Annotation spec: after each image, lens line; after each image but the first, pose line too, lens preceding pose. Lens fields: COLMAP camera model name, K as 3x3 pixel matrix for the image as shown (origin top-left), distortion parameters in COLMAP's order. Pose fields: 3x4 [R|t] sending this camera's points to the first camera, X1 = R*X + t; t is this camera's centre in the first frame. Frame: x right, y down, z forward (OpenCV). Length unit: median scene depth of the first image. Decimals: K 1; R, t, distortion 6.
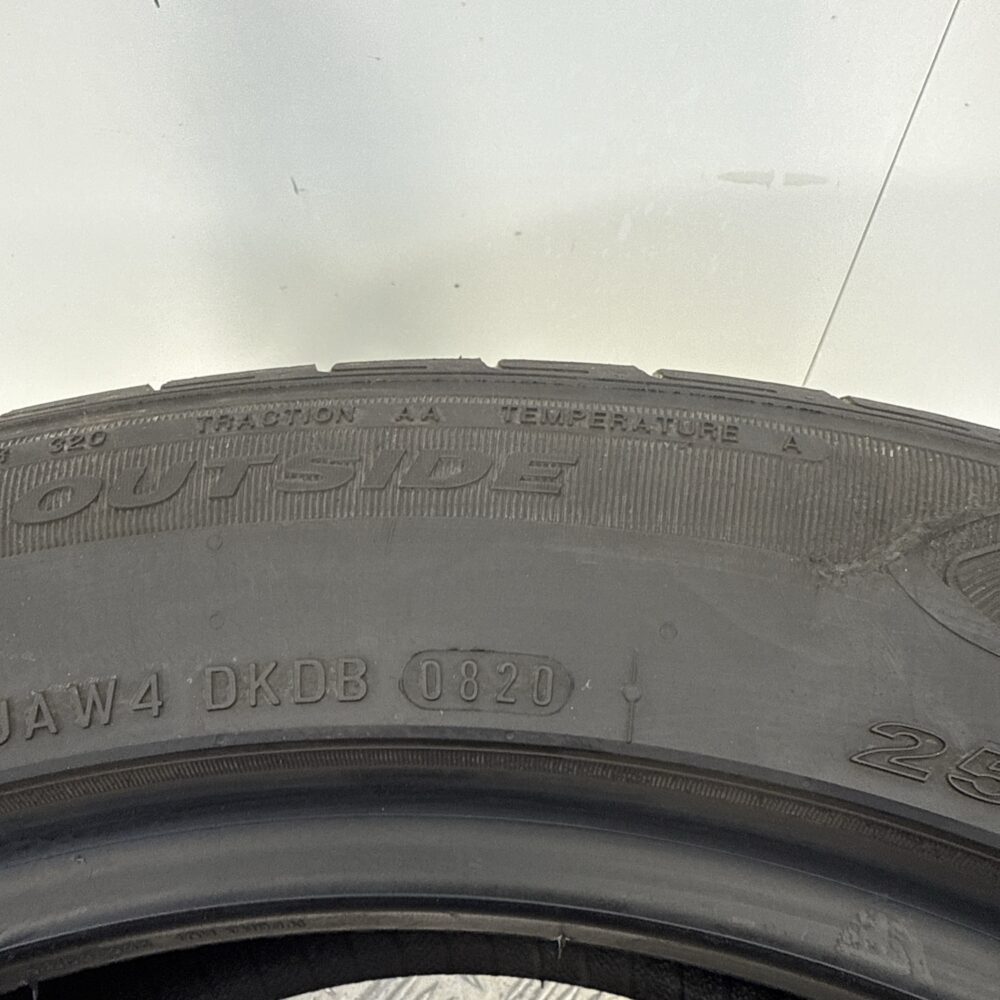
lens RADIAL K [[882.9, 0, 500.0], [0, 882.9, 500.0], [0, 0, 1]] dist [-0.004973, -0.005623]
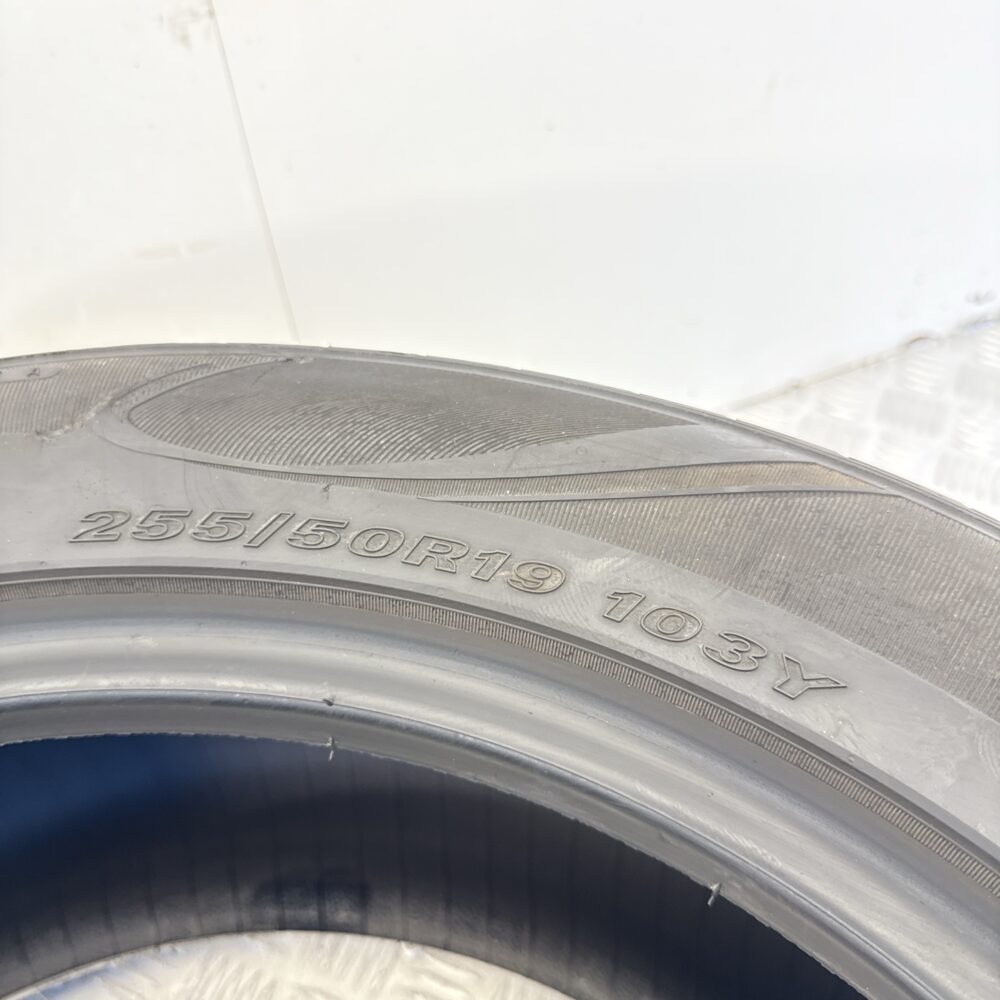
lens RADIAL K [[909.4, 0, 500.0], [0, 909.4, 500.0], [0, 0, 1]] dist [0.153284, -0.408762]
pose [[0.942942, -0.248556, 0.221542, 0.685858], [0.284560, 0.947069, -0.148613, 0.604070], [-0.172877, 0.203175, 0.963760, -0.591930]]
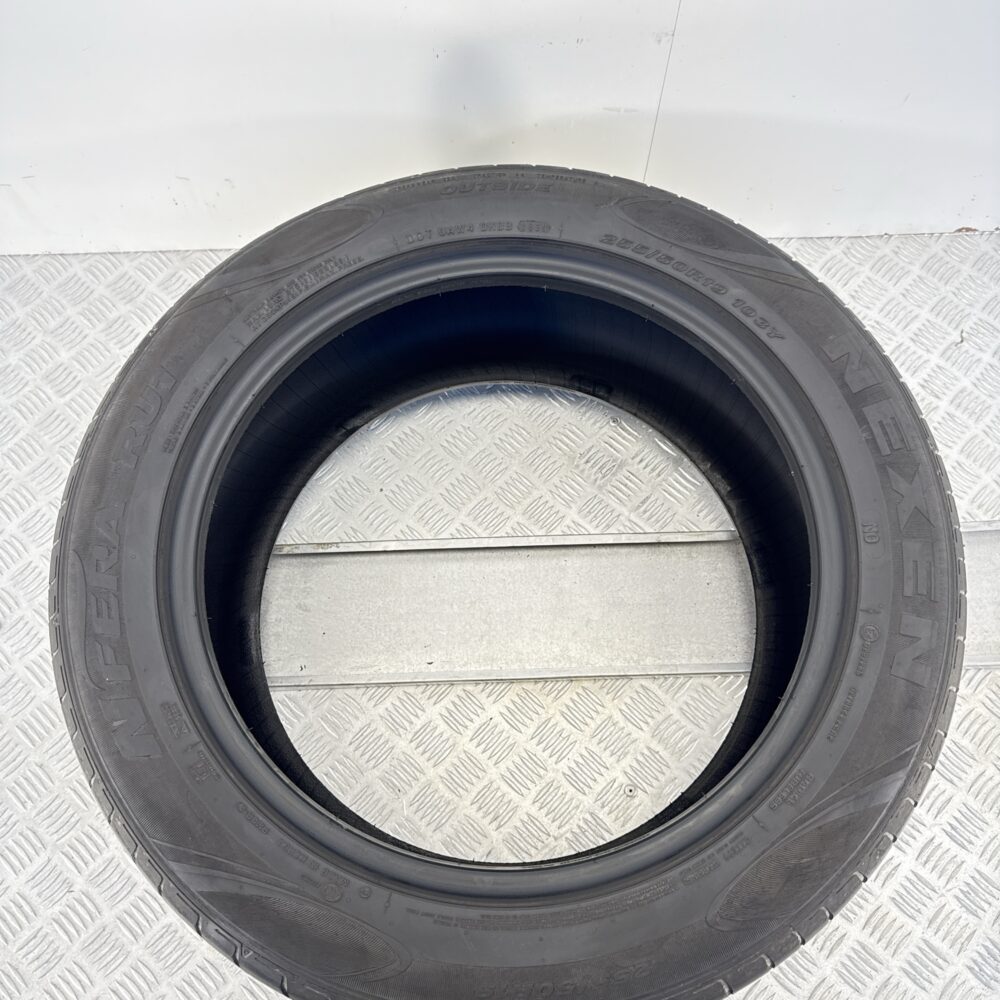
lens RADIAL K [[909.4, 0, 500.0], [0, 909.4, 500.0], [0, 0, 1]] dist [0.153284, -0.408762]
pose [[0.999210, 0.023404, 0.032117, -0.337488], [-0.027957, 0.988356, 0.149567, 0.952927], [-0.028243, -0.150346, 0.988230, -4.437540]]
